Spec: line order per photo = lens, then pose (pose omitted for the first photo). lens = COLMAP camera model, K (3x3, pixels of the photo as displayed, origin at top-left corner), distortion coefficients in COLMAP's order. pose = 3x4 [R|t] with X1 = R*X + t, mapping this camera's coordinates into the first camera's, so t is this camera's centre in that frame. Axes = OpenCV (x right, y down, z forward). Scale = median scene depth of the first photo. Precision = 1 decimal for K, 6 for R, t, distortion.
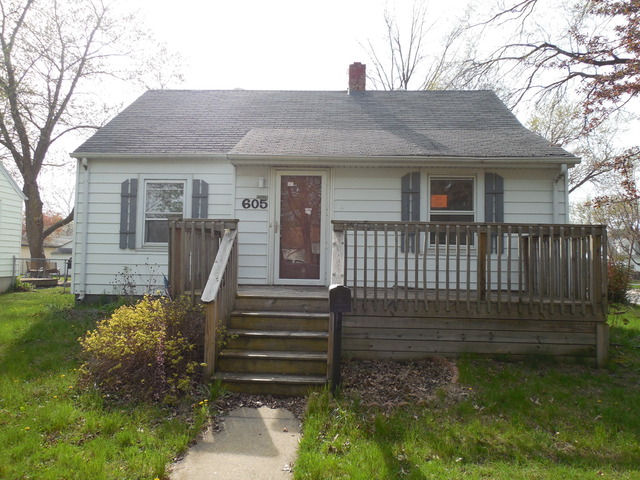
lens RADIAL K [[474.1, 0, 320.0], [0, 474.1, 240.0], [0, 0, 1]] dist [-0.071177, 0.000672]
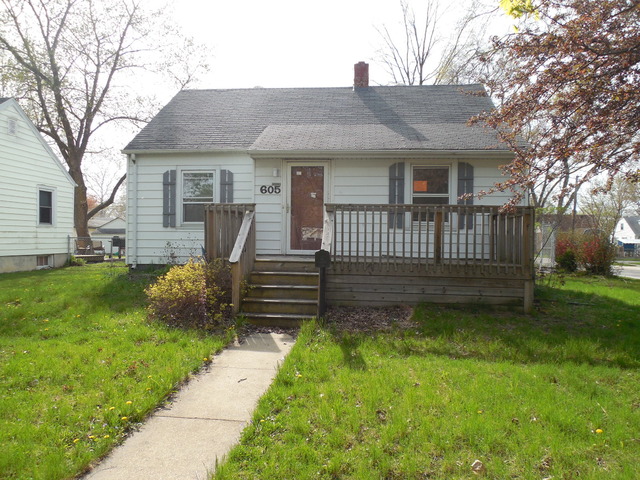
lens RADIAL K [[470.1, 0, 320.3], [0, 470.1, 255.8], [0, 0, 1]] dist [-0.094915, 0.000542]
pose [[0.998603, -0.003267, -0.052740, 0.052346], [0.007429, 0.996854, 0.078906, 0.000303], [0.052316, -0.079187, 0.995486, -0.210688]]
